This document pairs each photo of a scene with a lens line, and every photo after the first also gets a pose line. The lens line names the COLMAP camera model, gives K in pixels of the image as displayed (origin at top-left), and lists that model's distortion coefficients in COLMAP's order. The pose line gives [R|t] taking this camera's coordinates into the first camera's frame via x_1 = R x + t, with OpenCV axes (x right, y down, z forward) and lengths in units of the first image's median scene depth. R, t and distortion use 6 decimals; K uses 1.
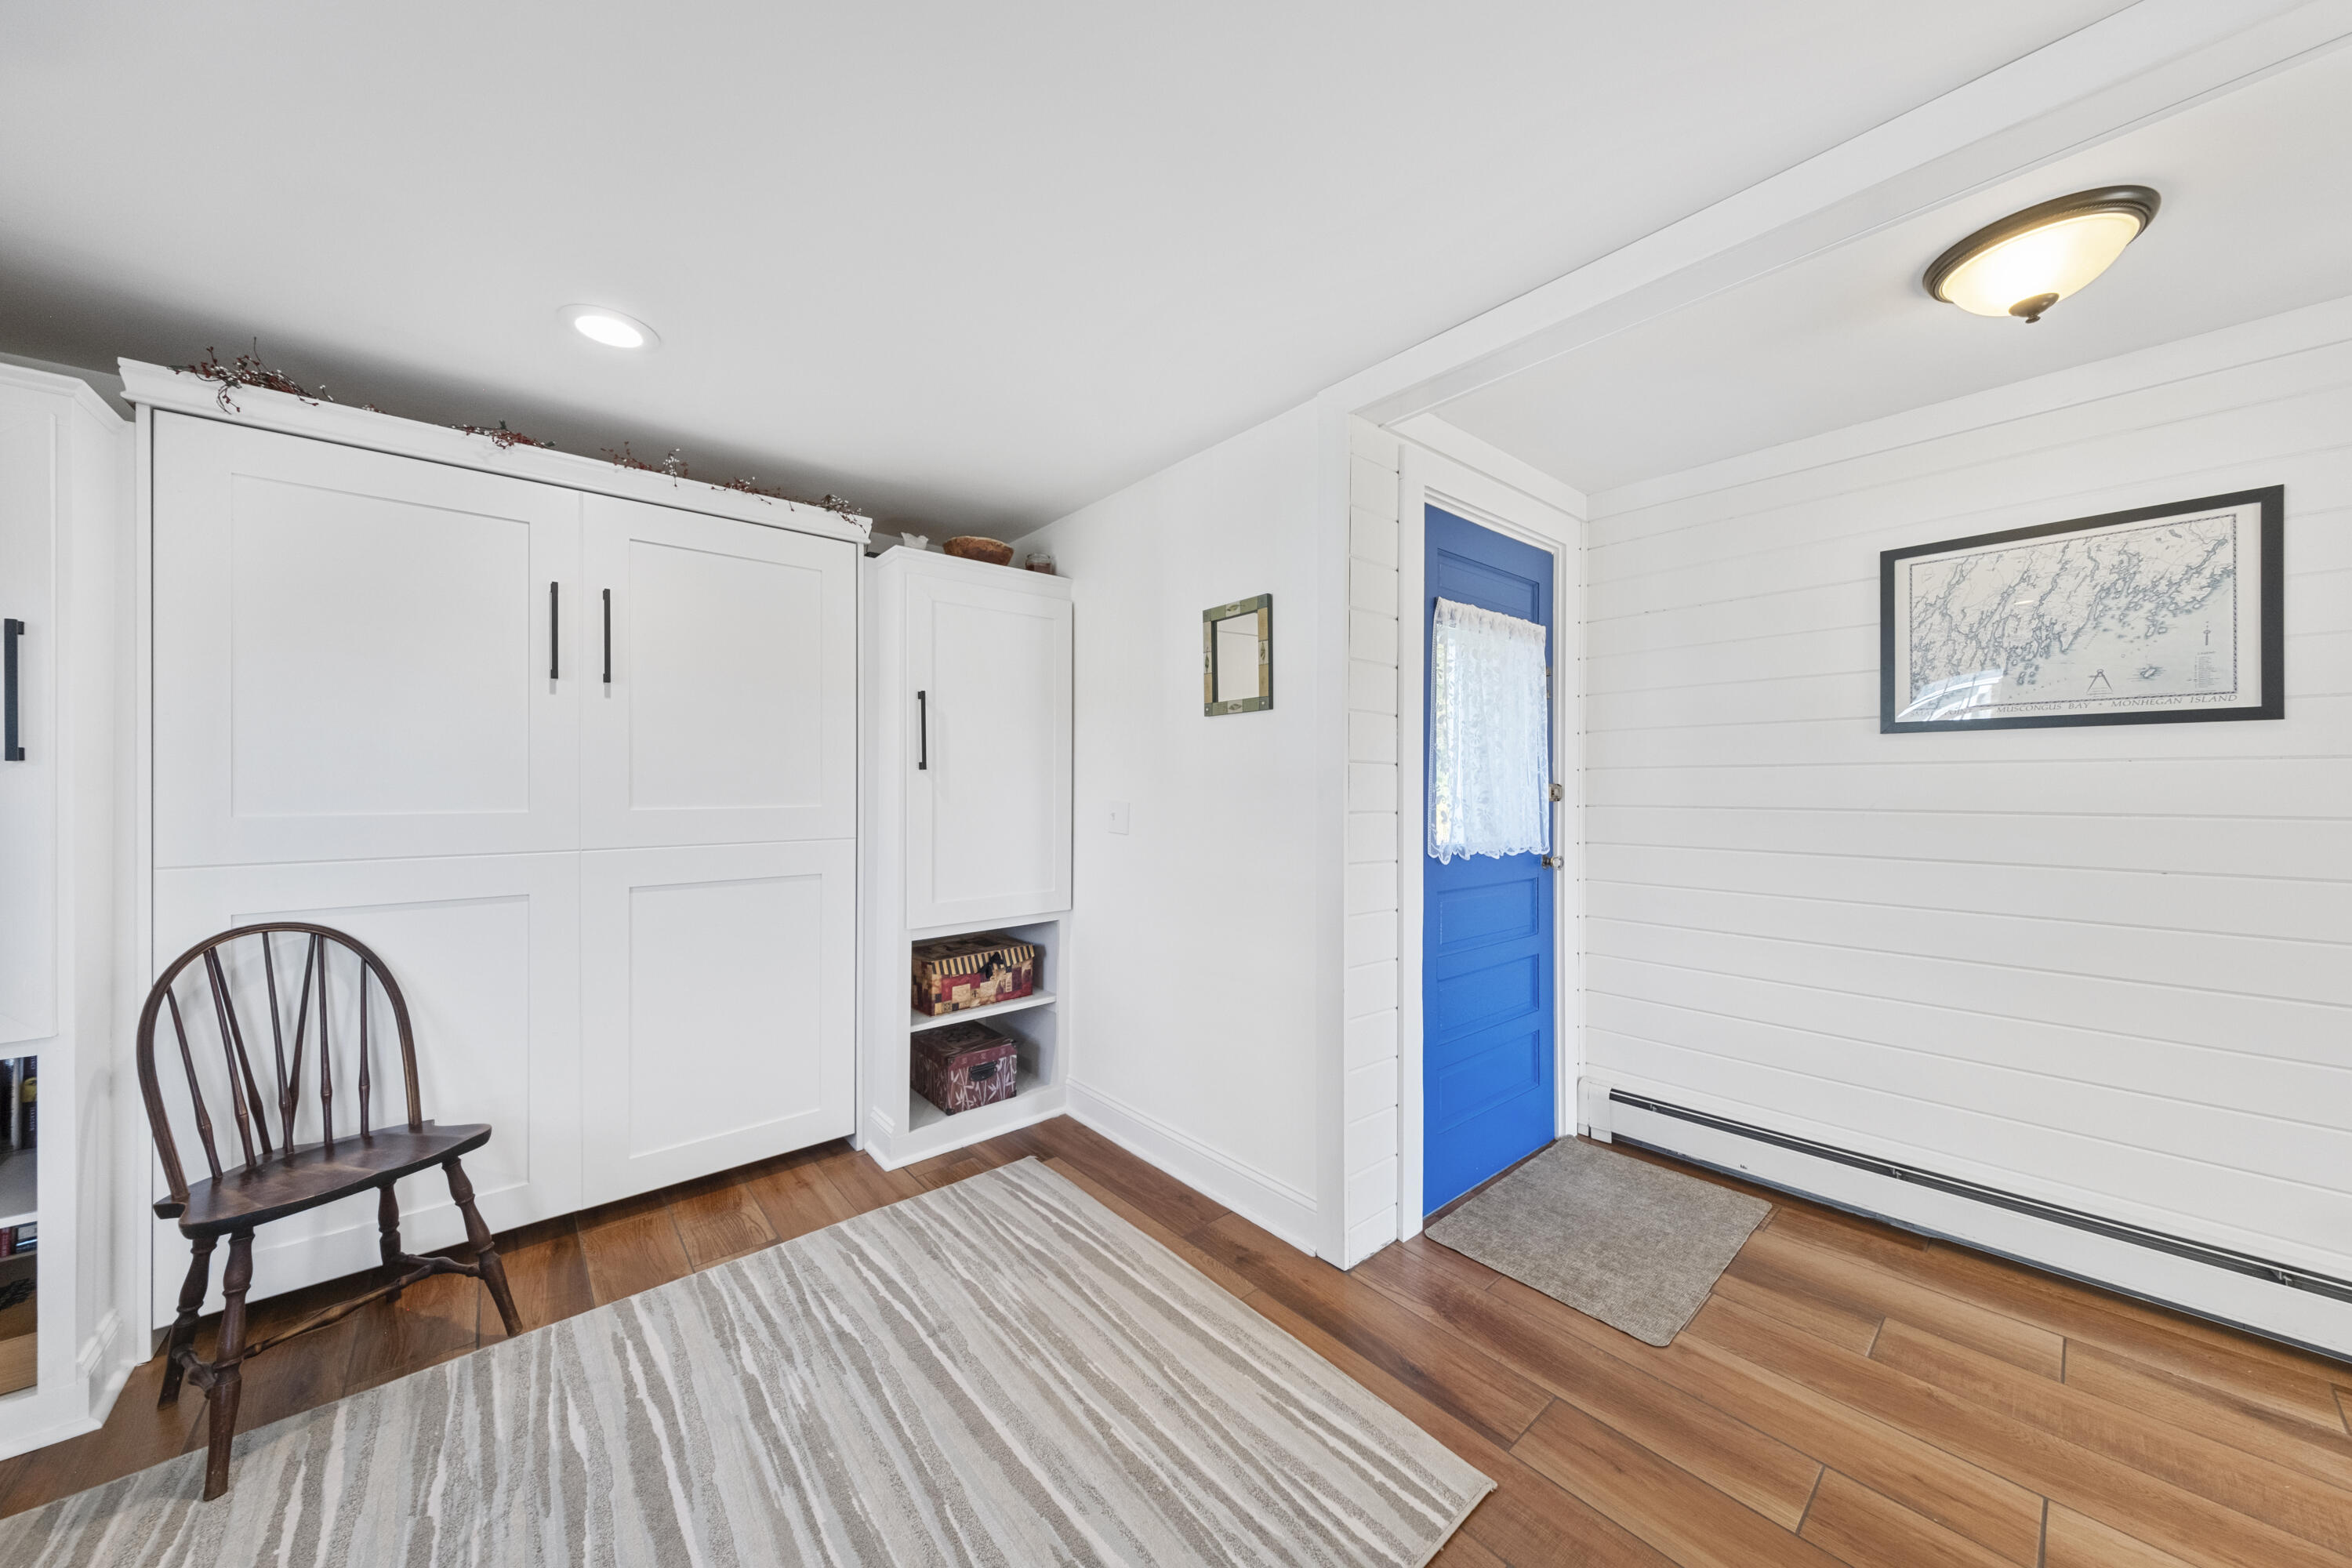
lens RADIAL K [[792.7, 0, 1200.7], [0, 792.7, 780.7], [0, 0, 1]] dist [0.002405, -0.000321]
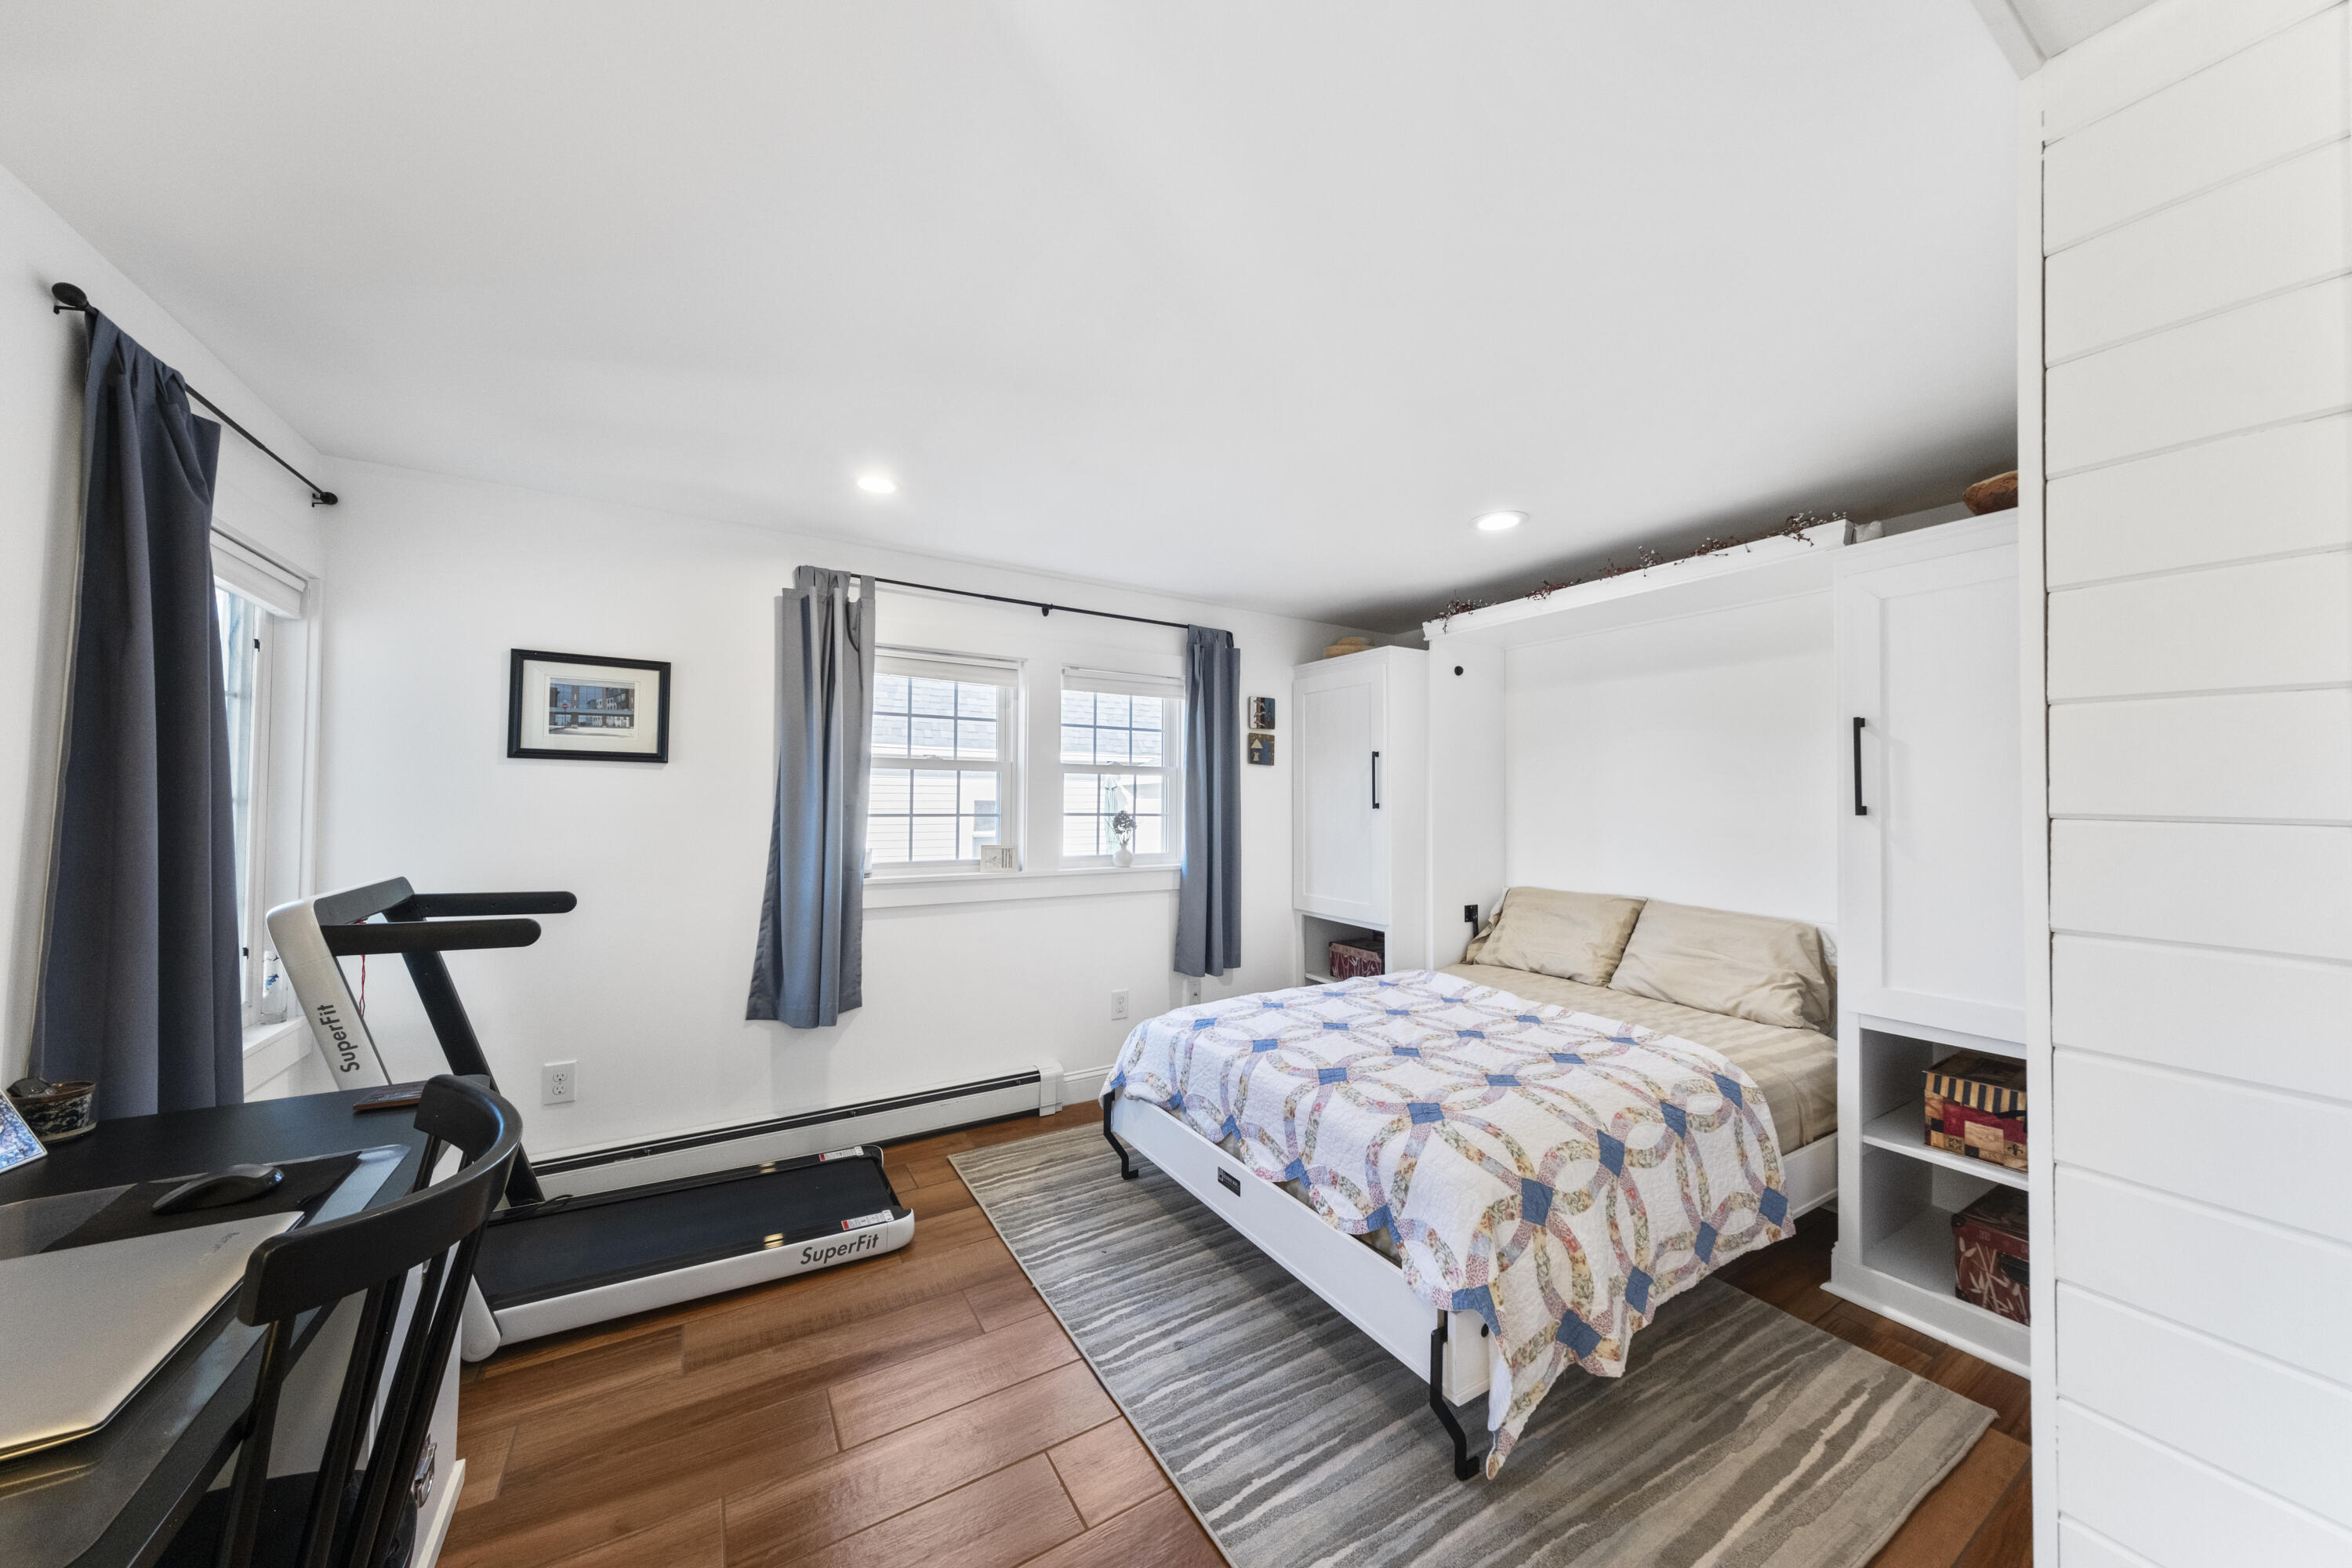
lens RADIAL K [[792.7, 0, 1171.4], [0, 792.7, 787.7], [0, 0, 1]] dist [0.002405, -0.000321]
pose [[-0.188362, -0.019595, -0.981904, 0.531231], [-0.010026, 0.999787, -0.018028, -0.019167], [0.982048, 0.006449, -0.188519, 0.432369]]
